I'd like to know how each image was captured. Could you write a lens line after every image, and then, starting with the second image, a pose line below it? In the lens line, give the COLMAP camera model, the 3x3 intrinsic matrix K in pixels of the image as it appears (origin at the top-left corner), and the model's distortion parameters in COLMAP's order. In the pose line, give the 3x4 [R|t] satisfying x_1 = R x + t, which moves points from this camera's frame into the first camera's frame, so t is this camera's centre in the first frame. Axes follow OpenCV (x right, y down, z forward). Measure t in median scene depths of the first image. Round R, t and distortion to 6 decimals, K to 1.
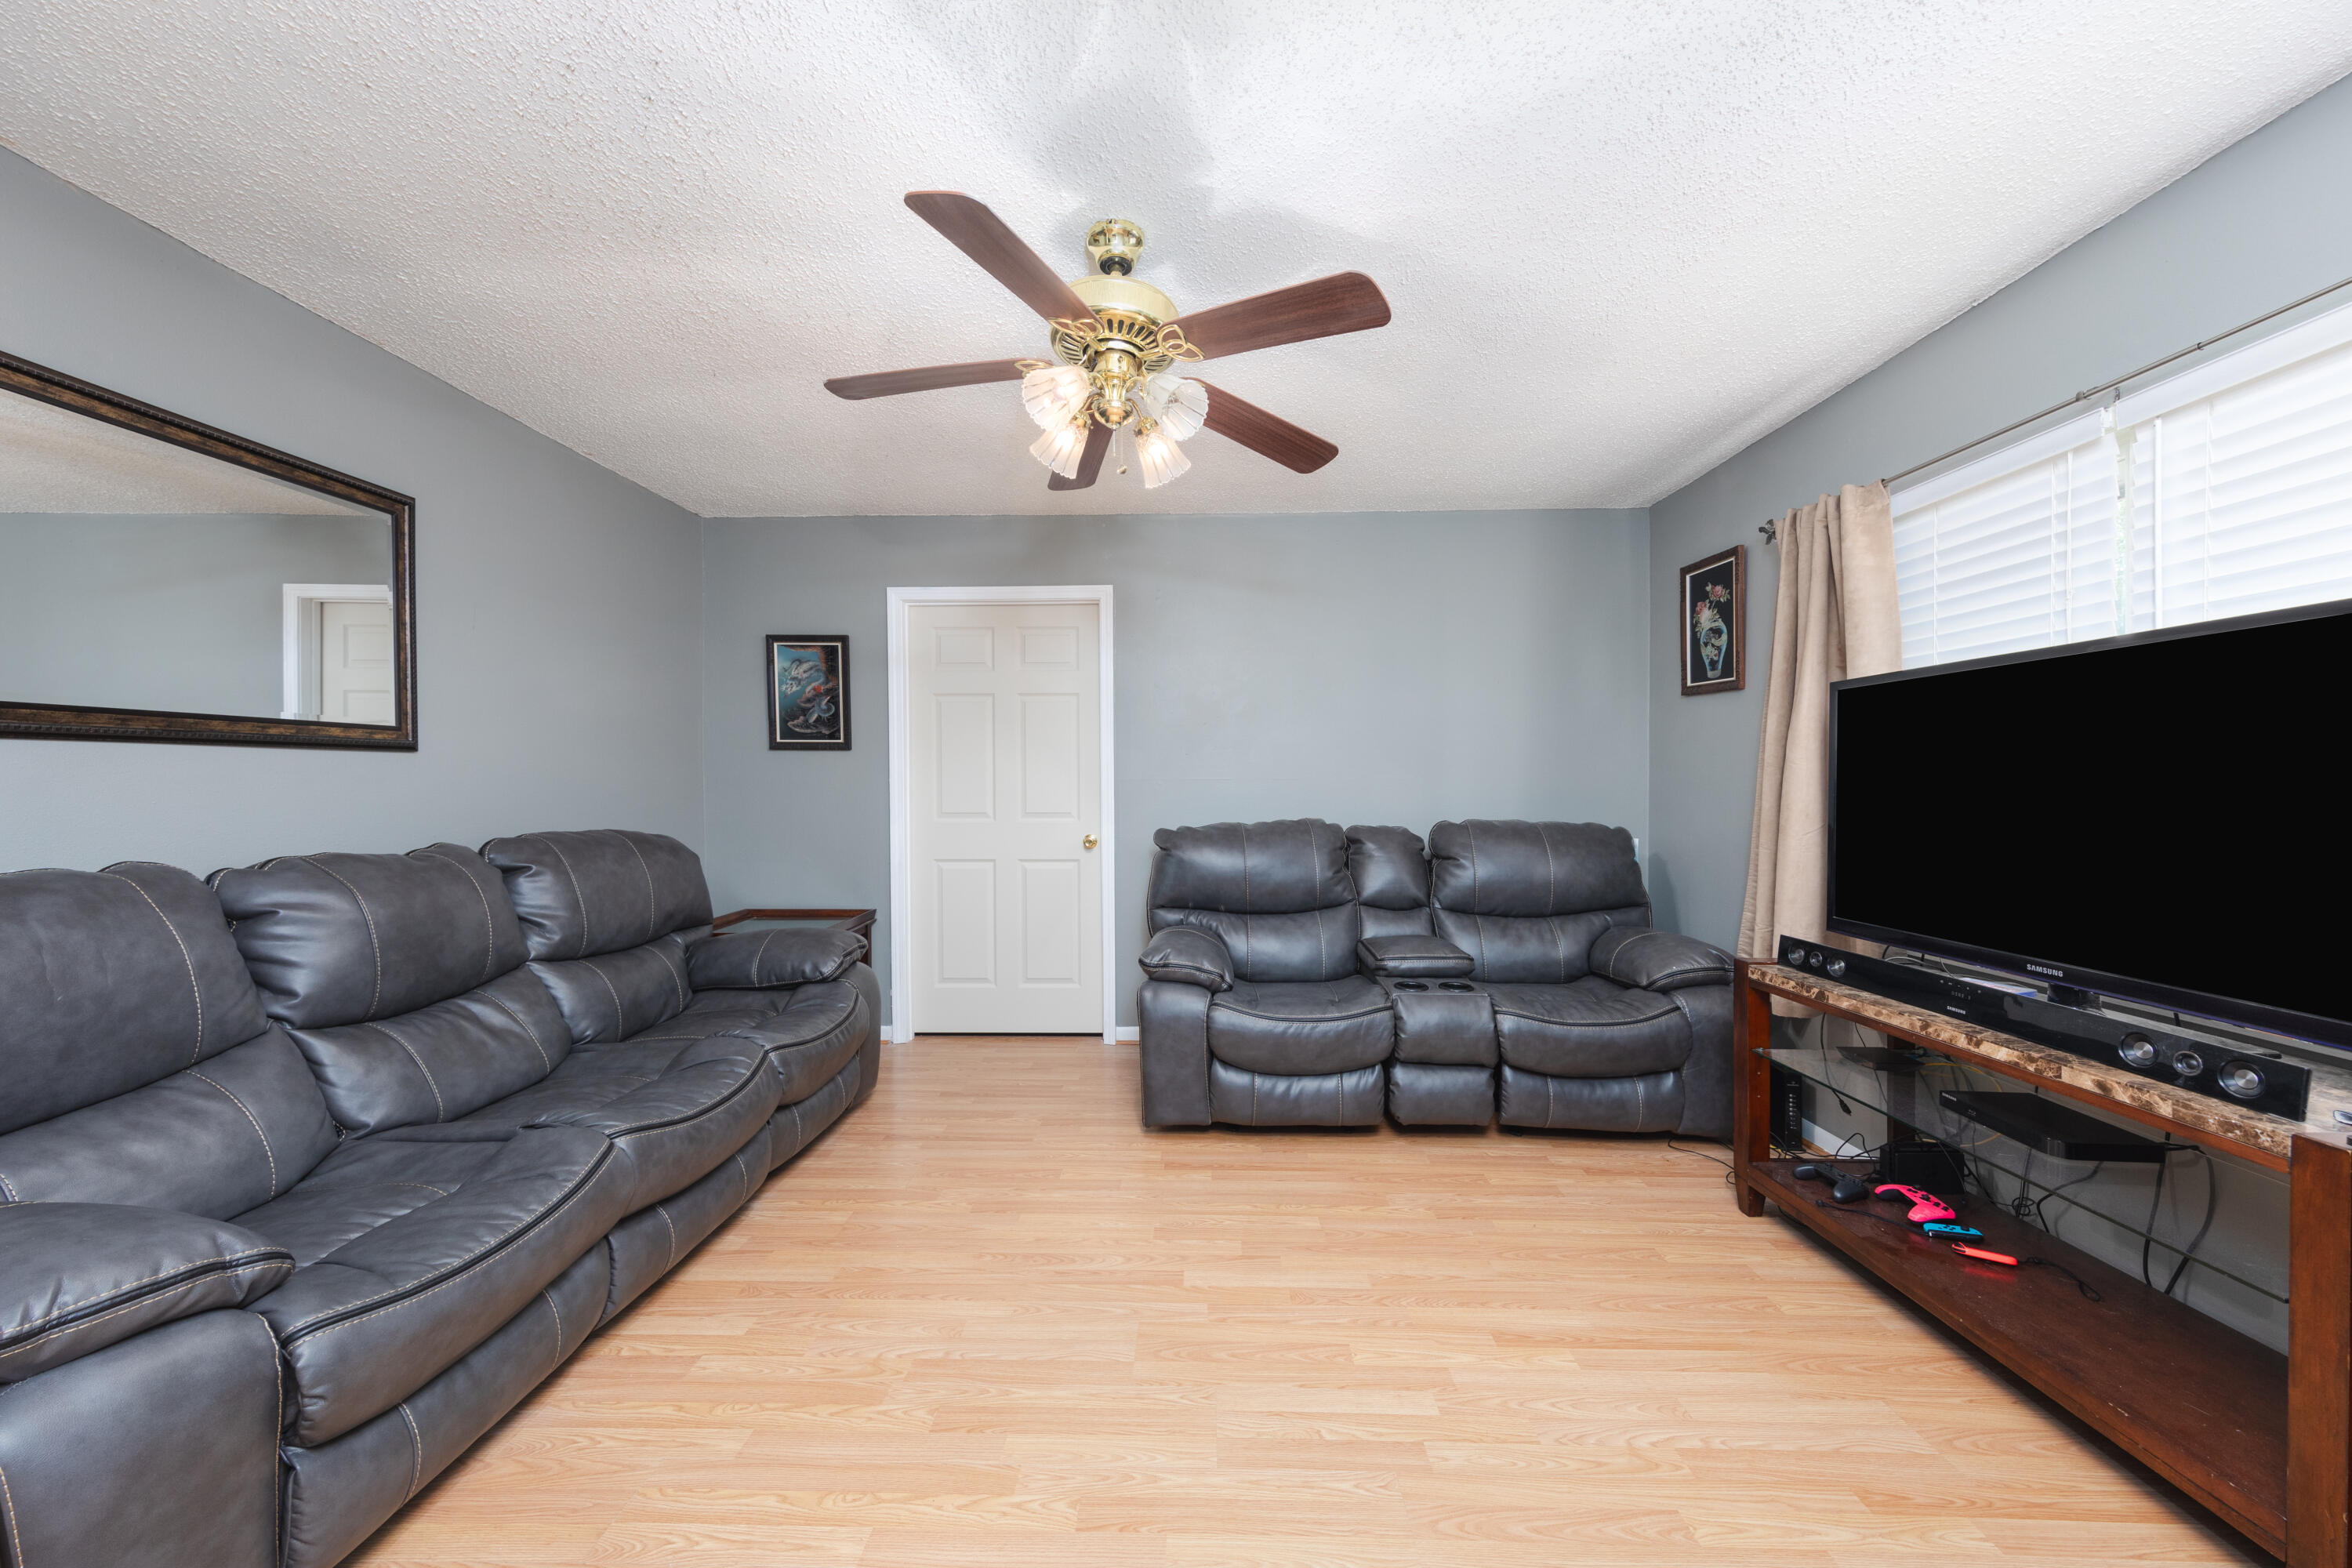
lens RADIAL K [[818.5, 0, 1179.7], [0, 818.5, 788.1], [0, 0, 1]] dist [0.010403, -0.002140]
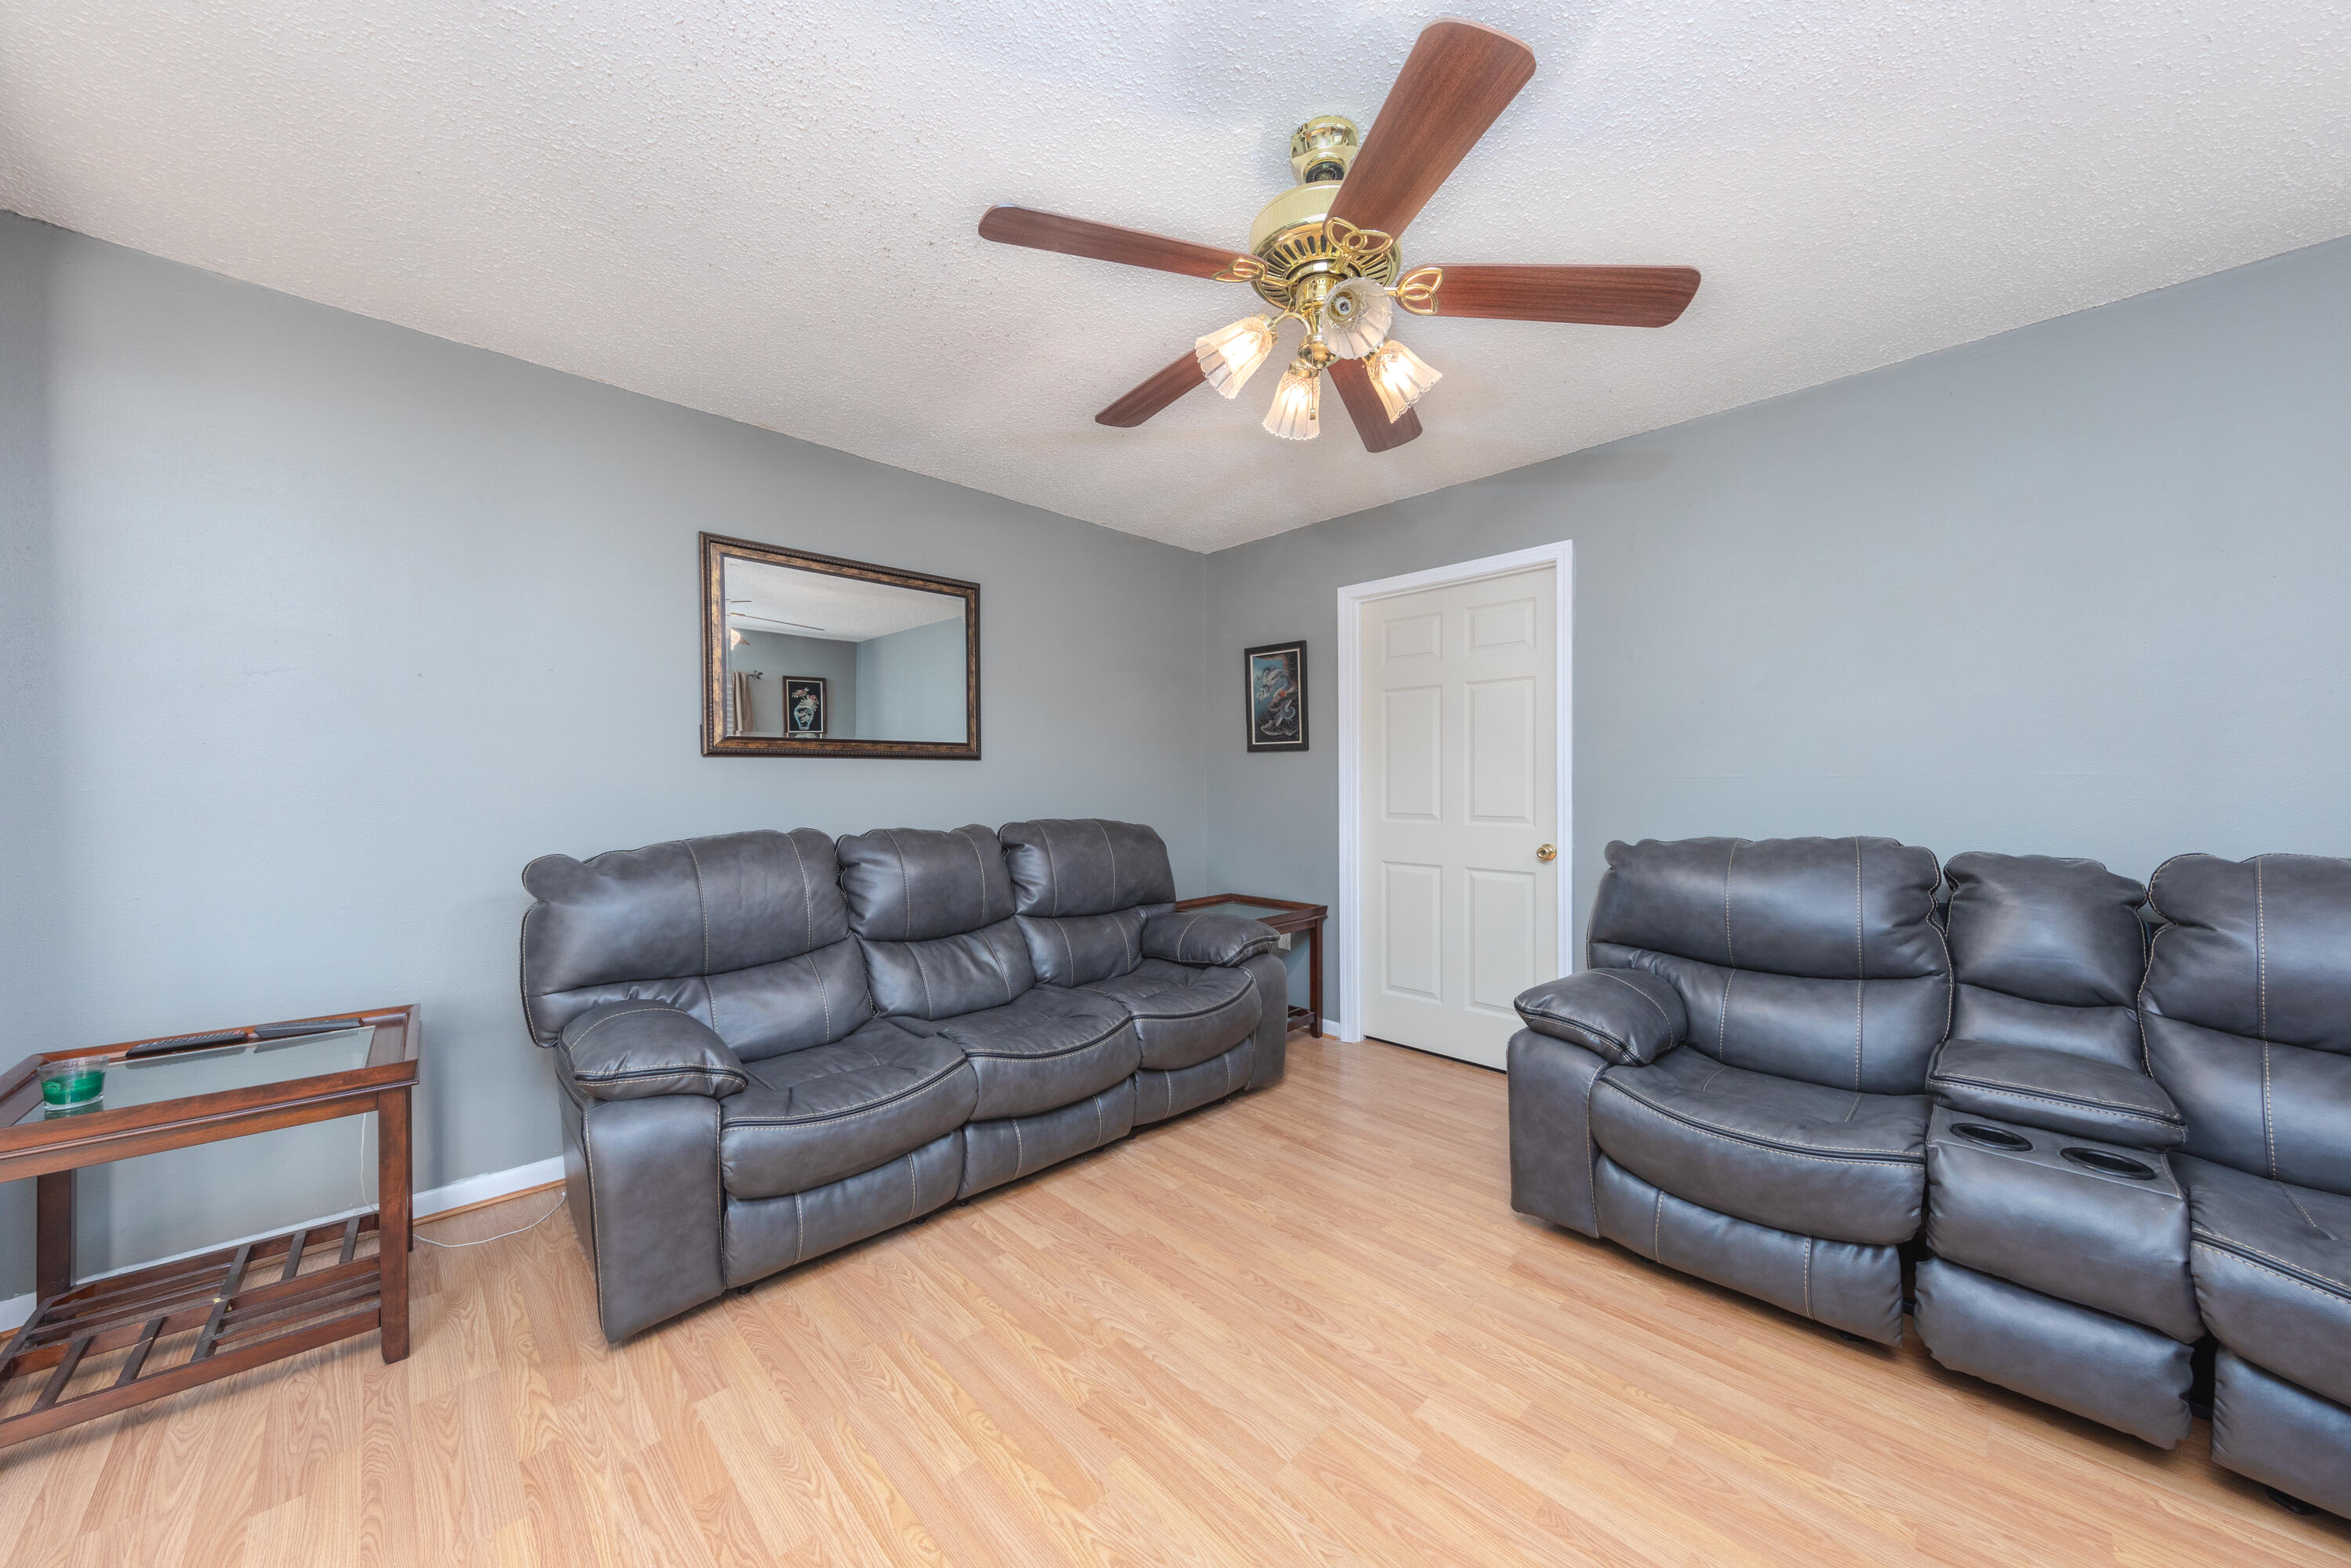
lens RADIAL K [[818.1, 0, 1179.2], [0, 818.1, 788.1], [0, 0, 1]] dist [0.010403, -0.002140]
pose [[0.718893, 0.005923, -0.695096, 0.288593], [-0.004390, 0.999982, 0.003981, -0.002515], [0.695107, 0.000190, 0.718906, 0.197366]]
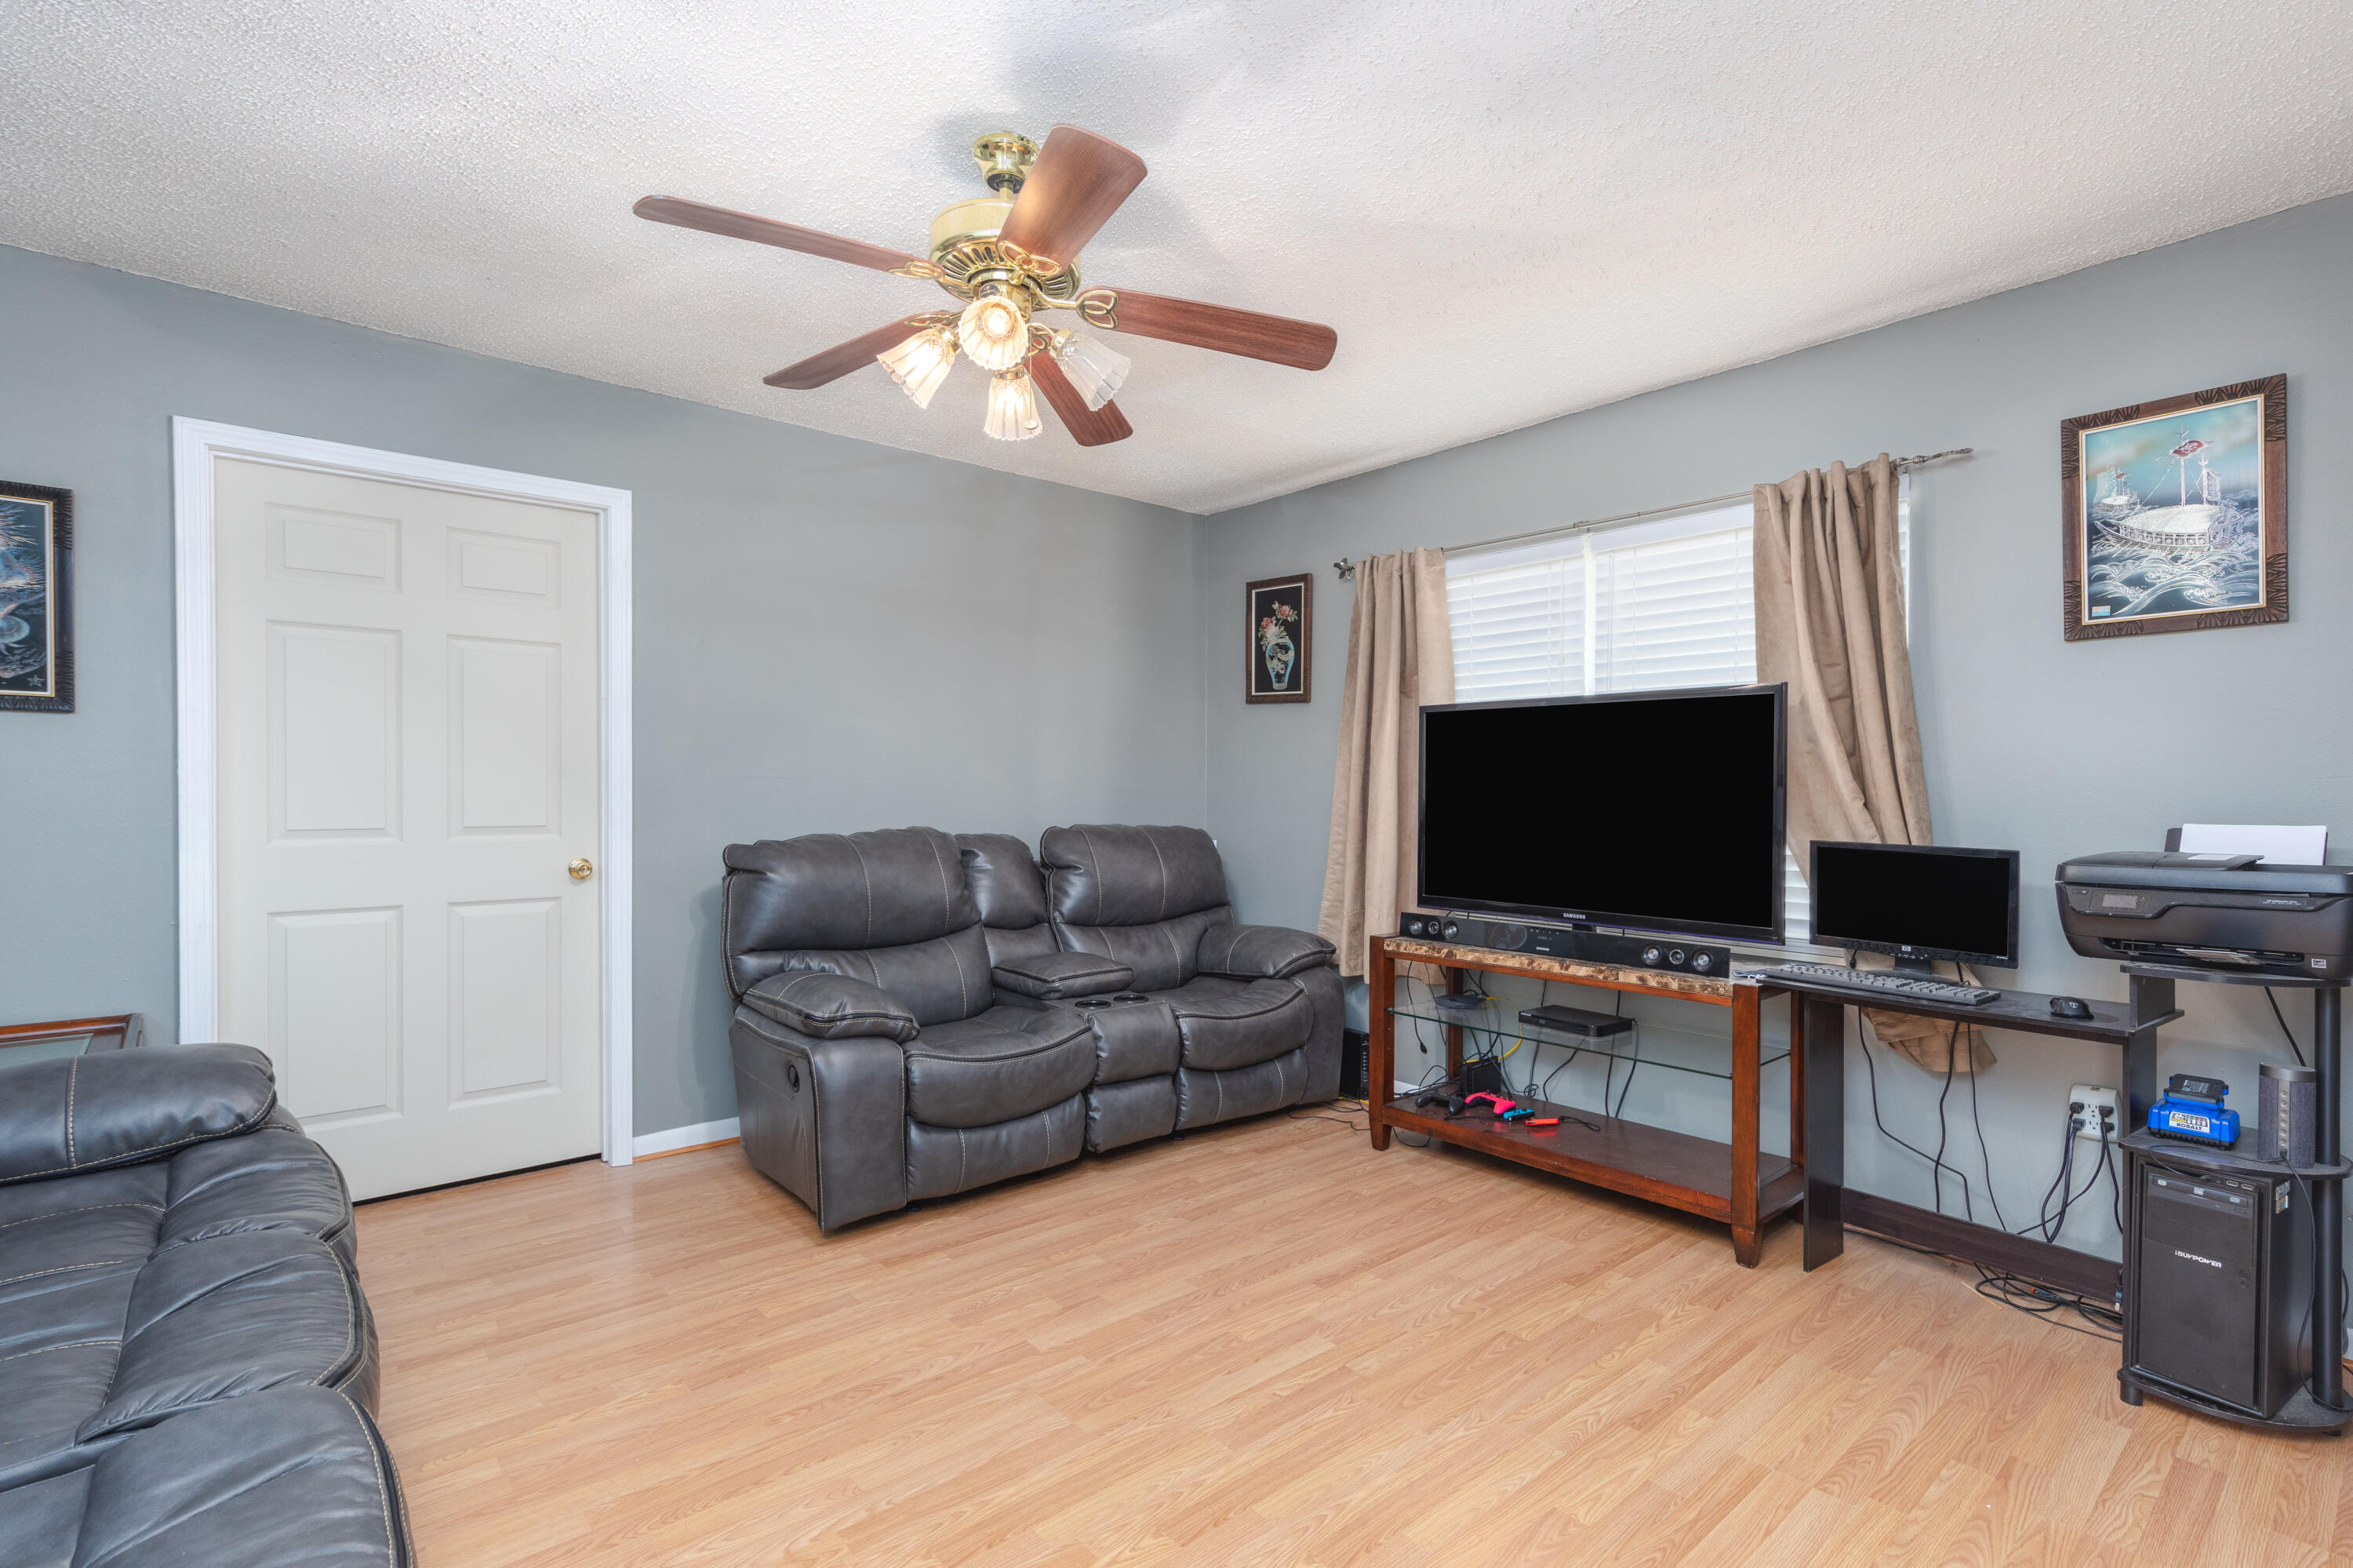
lens RADIAL K [[1097.5, 0, 1184.7], [0, 1097.5, 790.1], [0, 0, 1]] dist [0.010296, -0.000123]
pose [[0.739540, 0.003805, 0.673101, -0.500754], [-0.004047, 0.999991, -0.001207, 0.000937], [-0.673100, -0.001832, 0.739549, 0.014273]]
